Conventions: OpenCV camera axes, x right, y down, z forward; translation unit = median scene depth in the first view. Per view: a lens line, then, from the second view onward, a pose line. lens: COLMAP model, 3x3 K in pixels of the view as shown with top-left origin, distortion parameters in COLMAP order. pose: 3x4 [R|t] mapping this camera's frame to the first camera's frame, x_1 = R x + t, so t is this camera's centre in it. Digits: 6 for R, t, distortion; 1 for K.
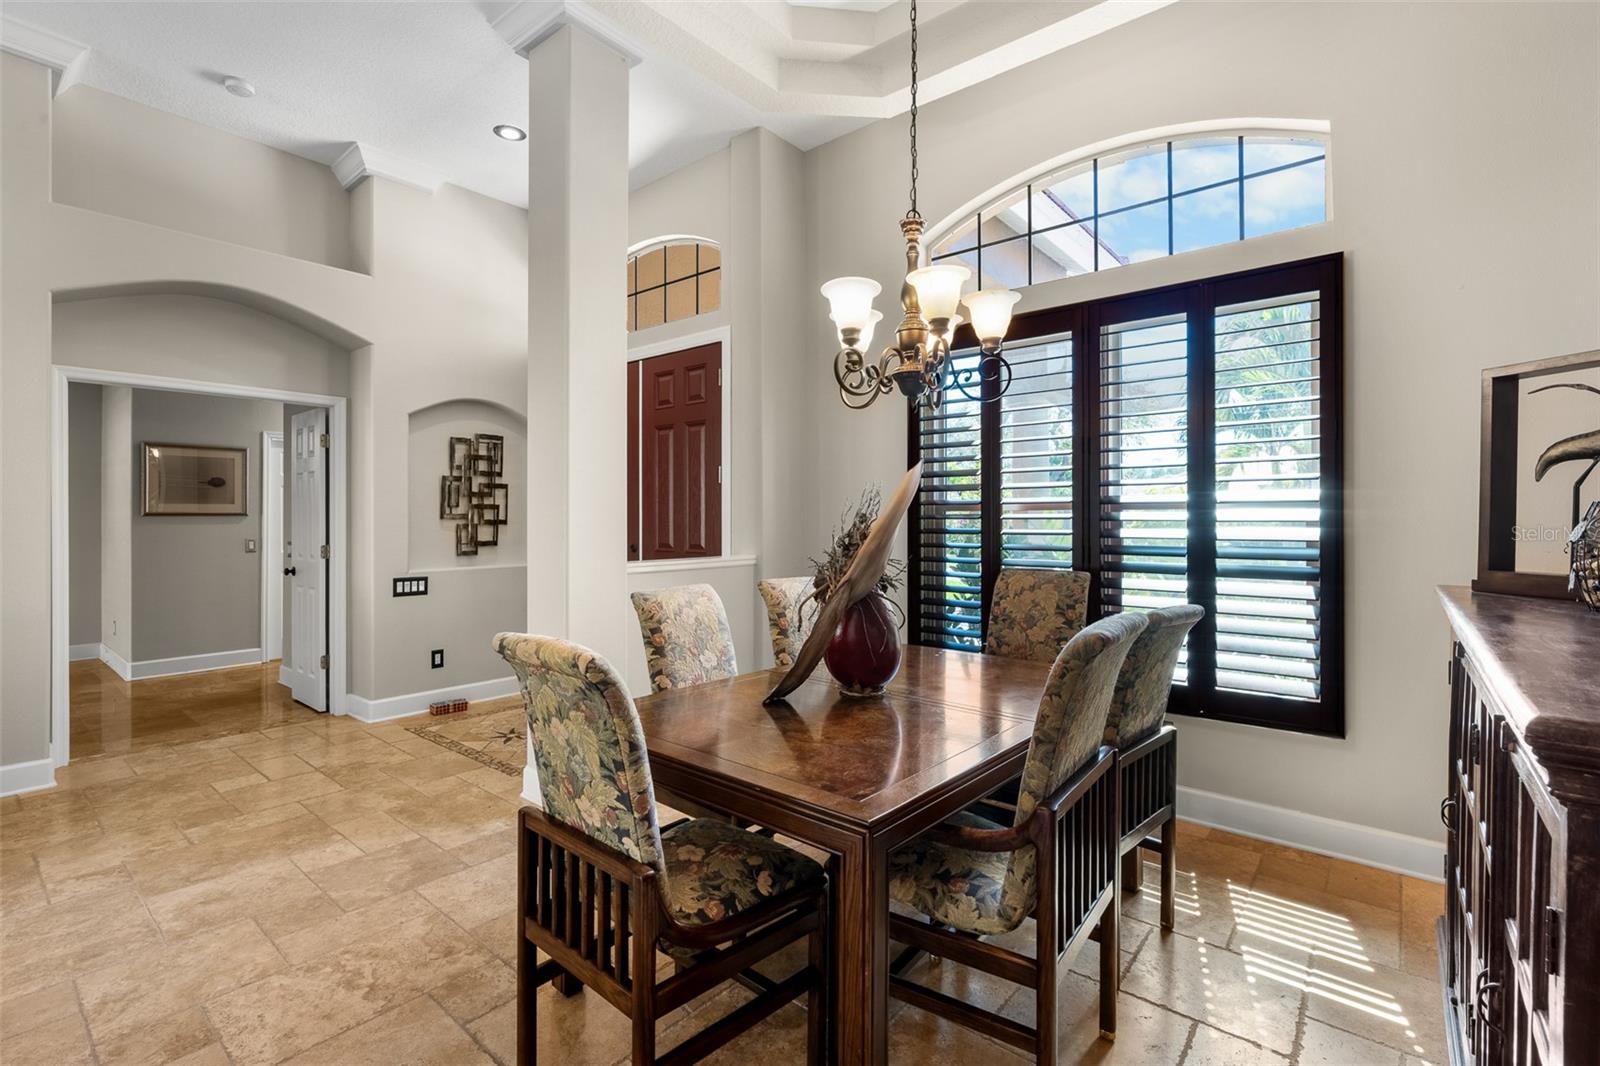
lens RADIAL K [[723.4, 0, 802.1], [0, 723.4, 515.3], [0, 0, 1]] dist [-0.001898, -0.000160]
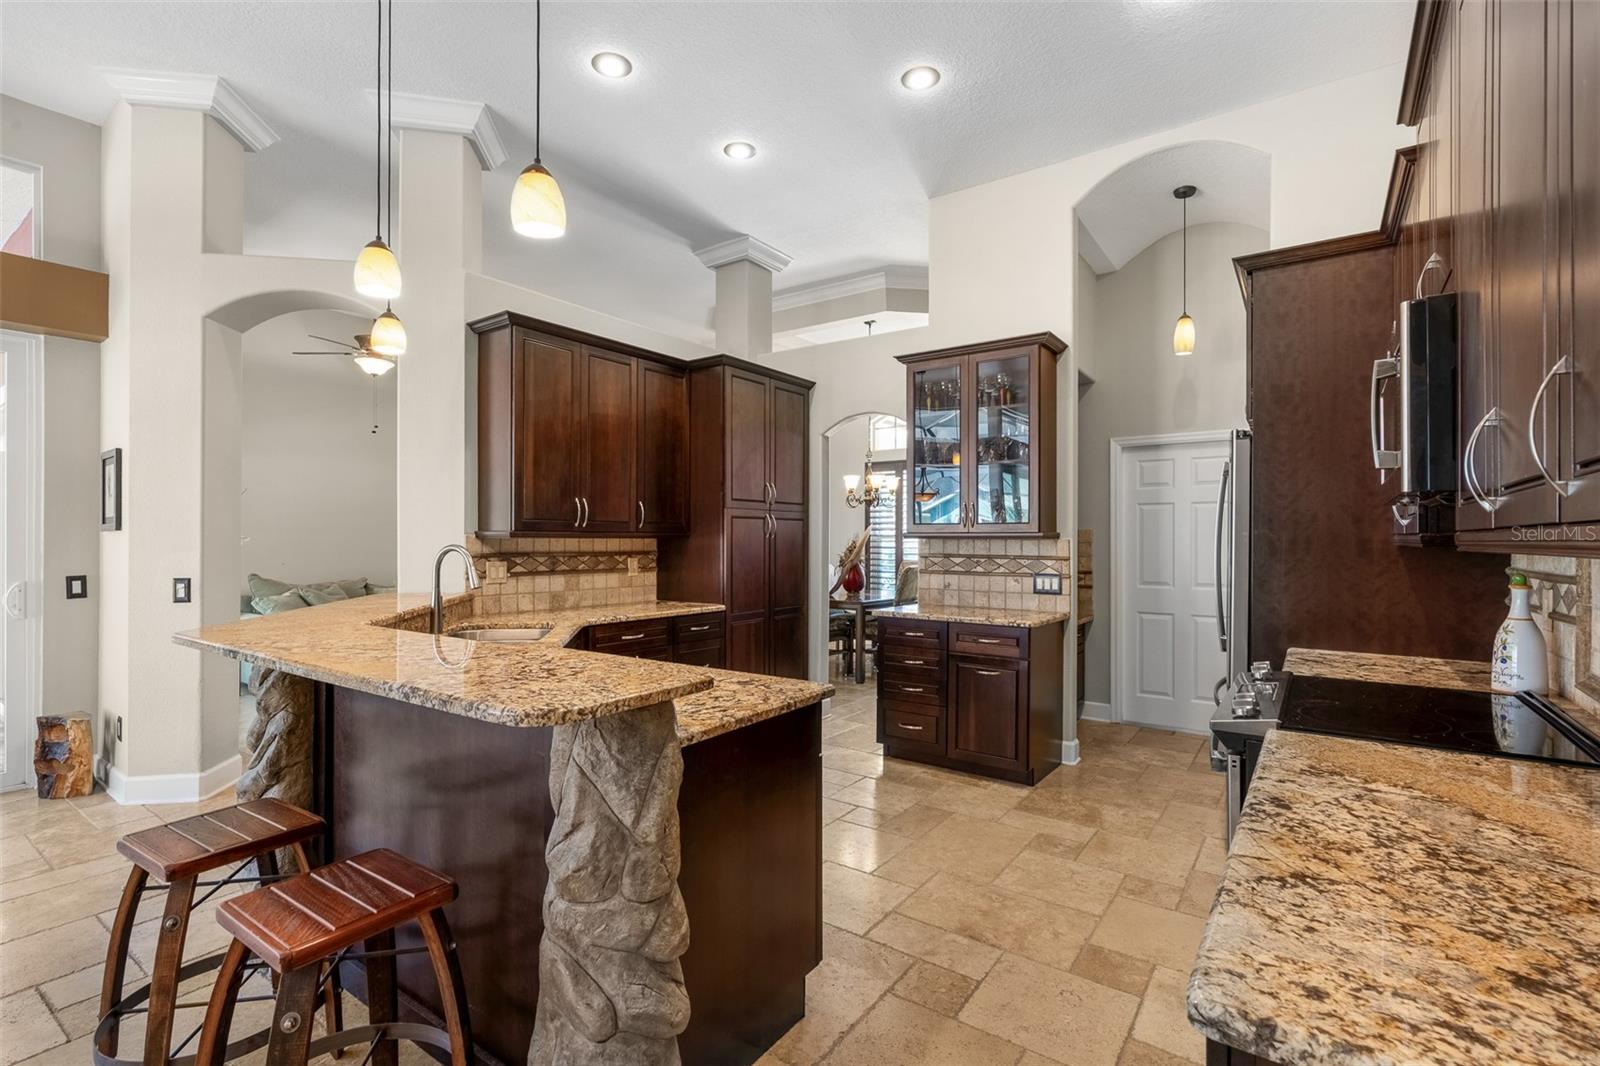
lens RADIAL K [[731.3, 0, 800.0], [0, 731.3, 538.8], [0, 0, 1]] dist [-0.001064, 0.000273]
pose [[0.997551, 0.000783, 0.069936, -0.279449], [-0.000863, 0.999999, 0.001106, -0.010137], [-0.069935, -0.001163, 0.997551, -1.636998]]
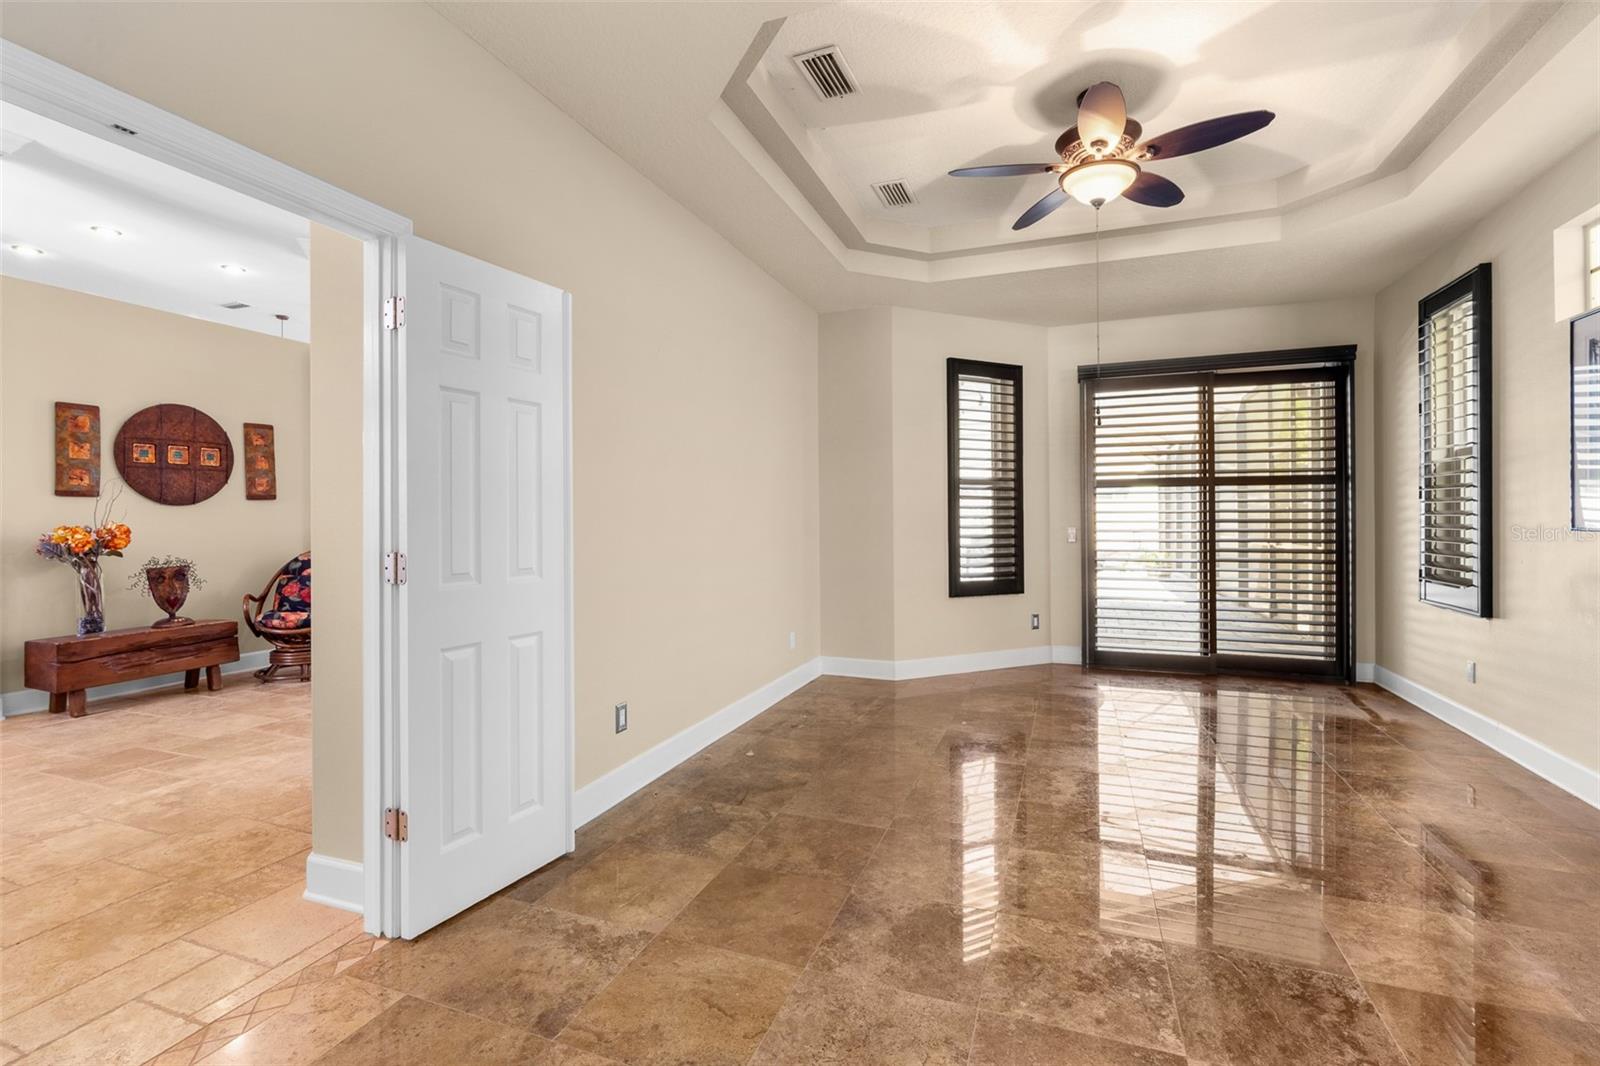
lens RADIAL K [[720.4, 0, 802.9], [0, 720.4, 512.0], [0, 0, 1]] dist [-0.000979, 0.000013]
pose [[-0.945329, 0.005740, -0.326067, -1.348814], [0.009196, 0.999917, -0.009060, 0.031861], [0.325988, -0.011563, -0.945303, 1.913777]]
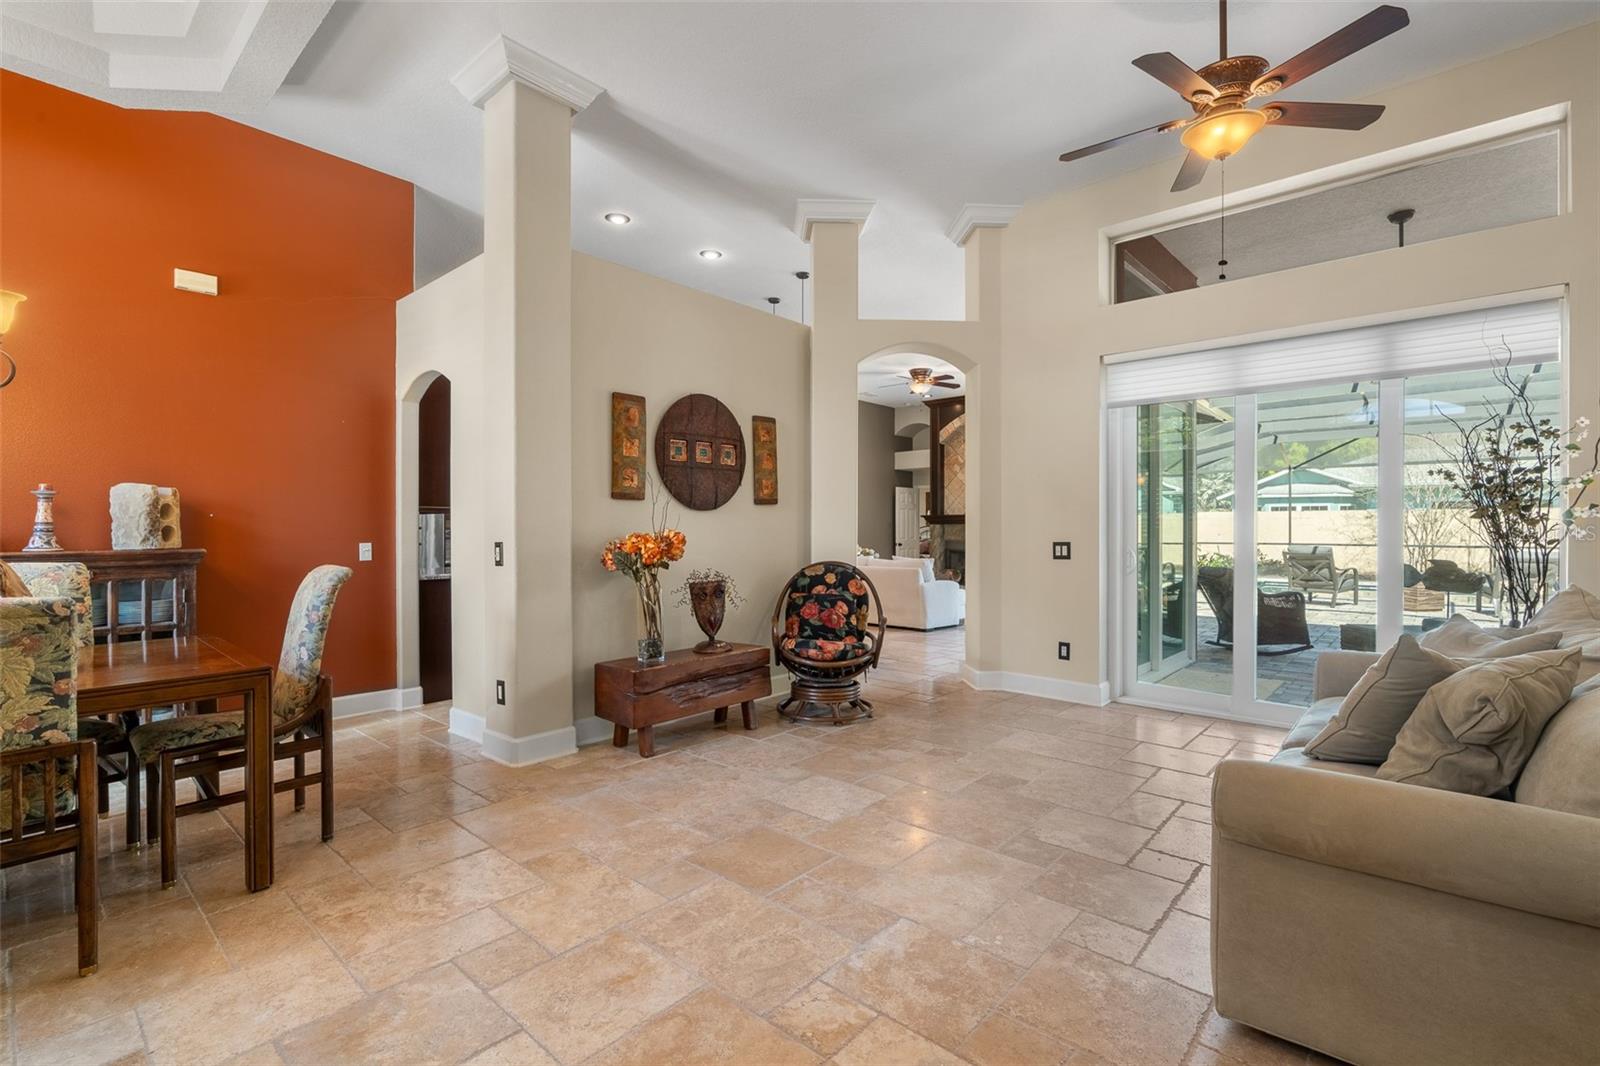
lens RADIAL K [[723.1, 0, 802.6], [0, 723.1, 533.6], [0, 0, 1]] dist [-0.000425, 0.000388]
pose [[-0.999617, -0.000775, 0.027649, -0.774371], [-0.000680, 0.999994, 0.003462, 0.029807], [-0.027651, 0.003442, -0.999612, 1.332812]]
